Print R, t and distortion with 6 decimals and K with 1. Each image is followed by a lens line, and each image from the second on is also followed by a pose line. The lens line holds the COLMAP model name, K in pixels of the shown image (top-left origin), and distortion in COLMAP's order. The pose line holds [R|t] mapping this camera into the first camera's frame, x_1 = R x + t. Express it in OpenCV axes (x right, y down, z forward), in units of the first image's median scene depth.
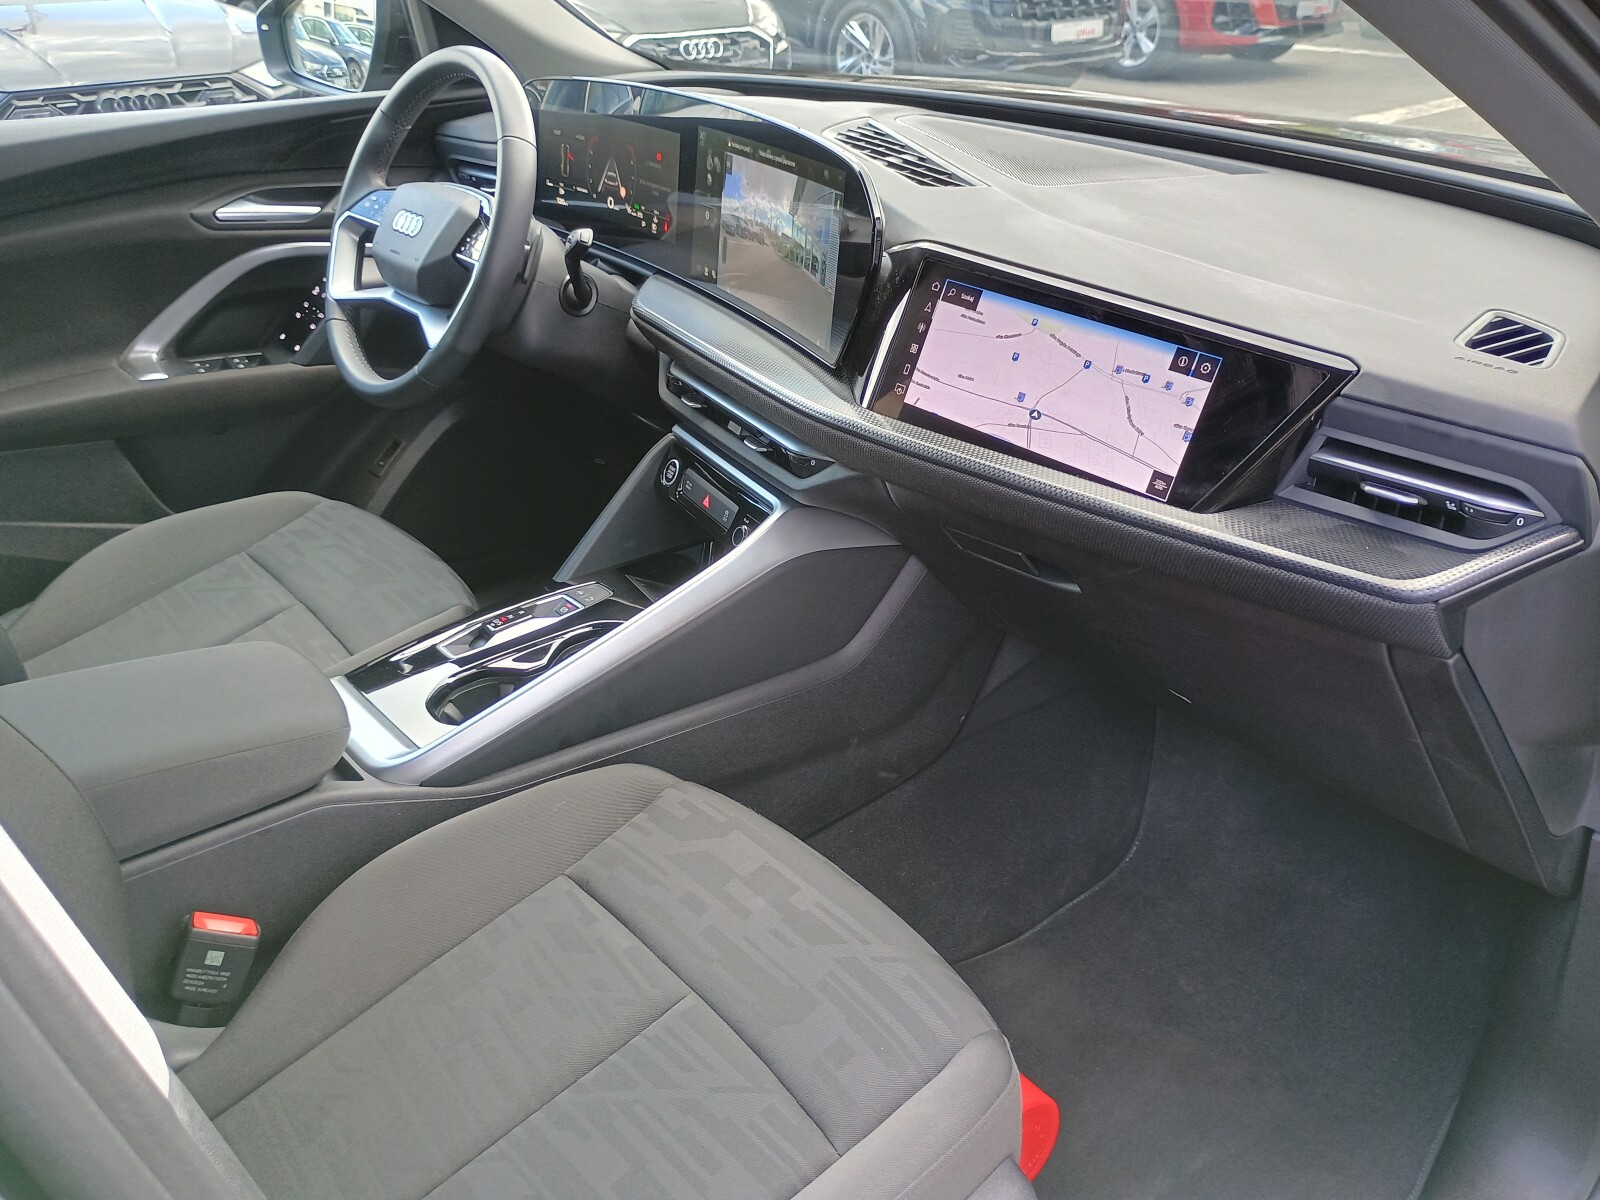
lens RADIAL K [[1385.5, 0, 800.0], [0, 1385.5, 600.0], [0, 0, 1]] dist [0.014451, 0.004153]
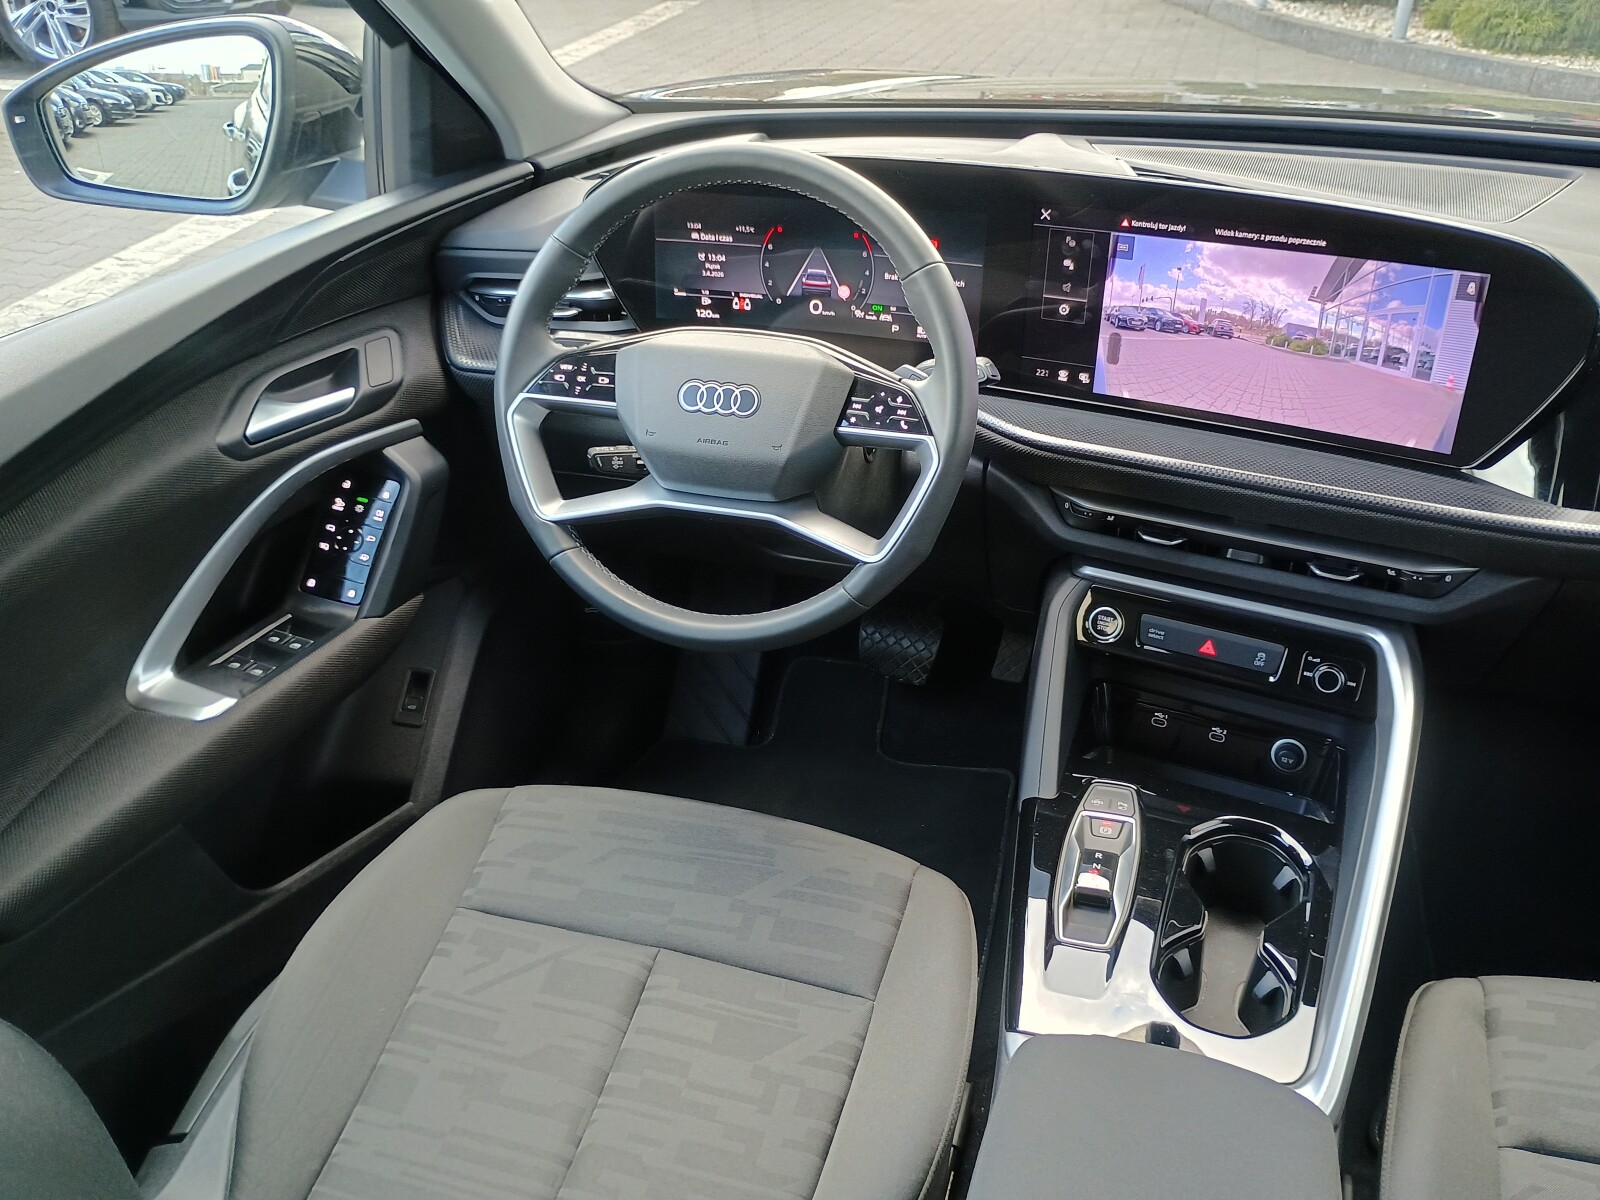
lens RADIAL K [[1415.5, 0, 800.0], [0, 1415.5, 600.0], [0, 0, 1]] dist [0.025163, -0.007482]
pose [[0.825434, -0.289304, 0.484729, -0.853482], [0.264237, 0.956824, 0.121106, -0.336847], [-0.498837, 0.028118, 0.866240, 0.473588]]
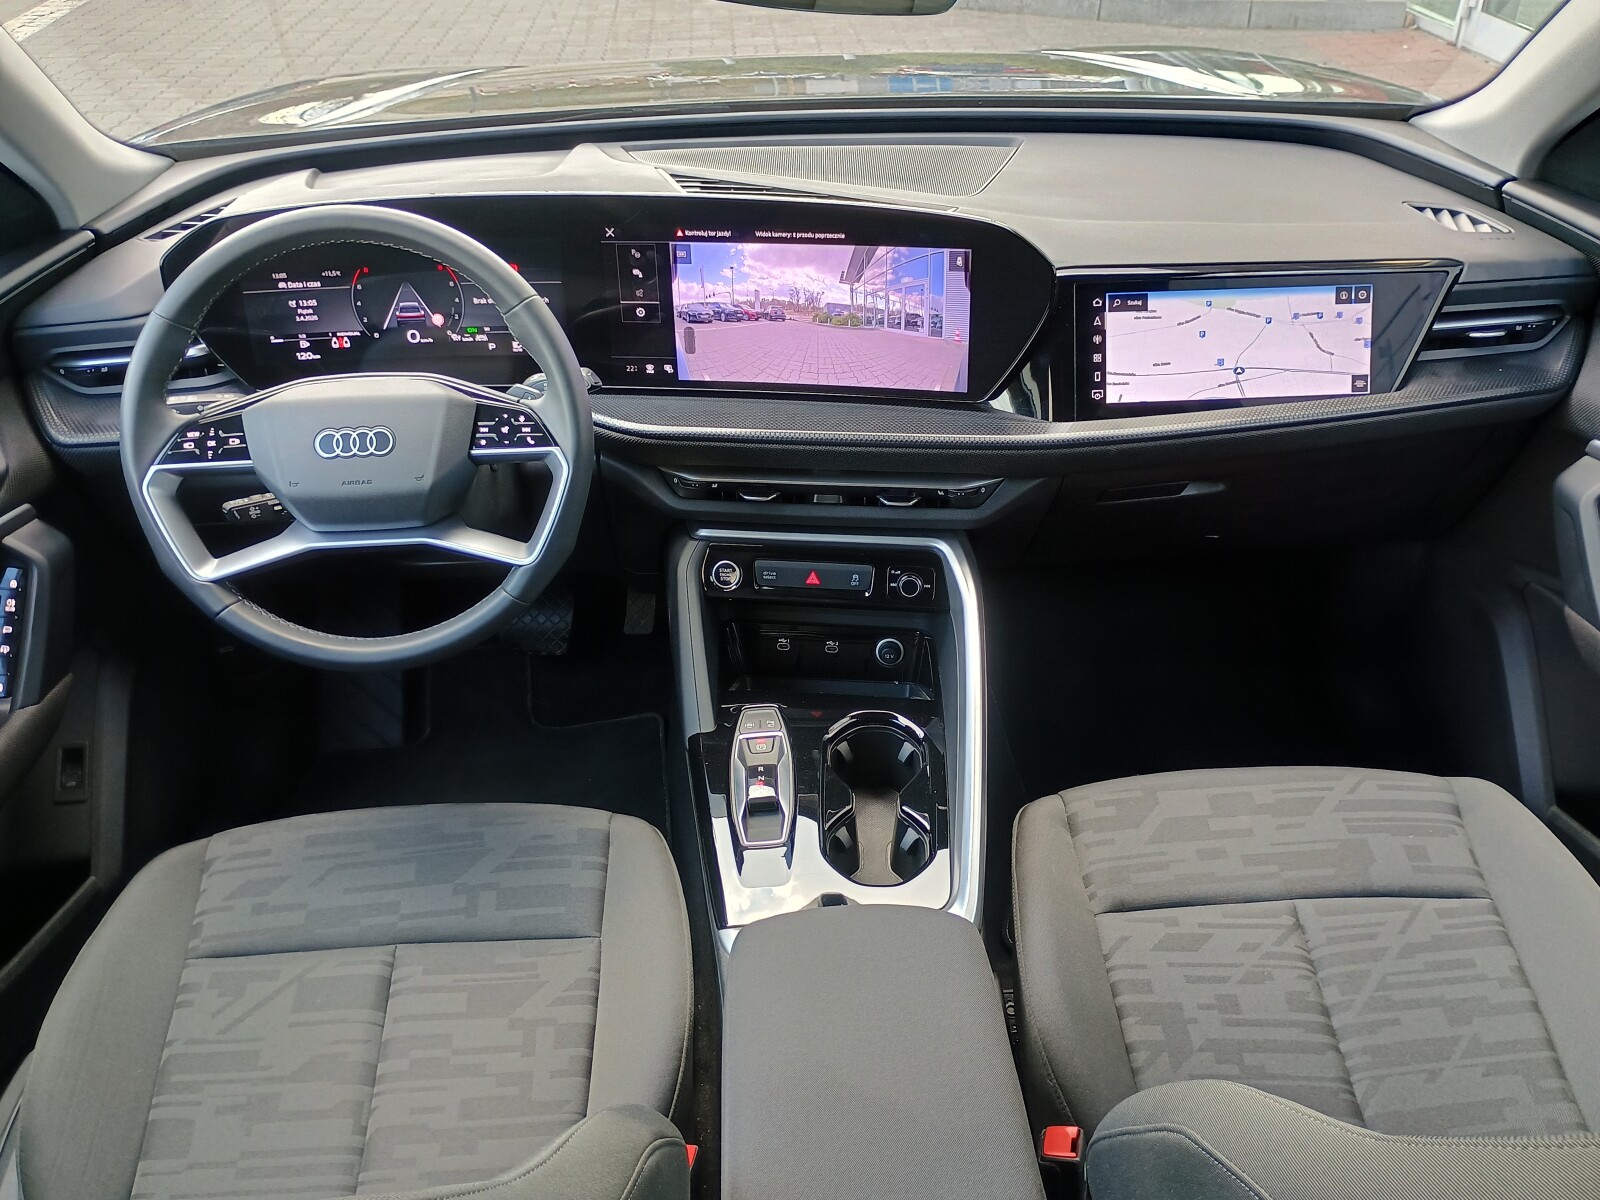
lens RADIAL K [[1415.3, 0, 809.7], [0, 1415.3, 590.1], [0, 0, 1]] dist [0.037715, -0.043901]
pose [[0.577300, -0.447121, 0.683233, -0.969776], [0.386869, 0.886648, 0.253353, -0.407085], [-0.719067, 0.118061, 0.684839, 0.376993]]
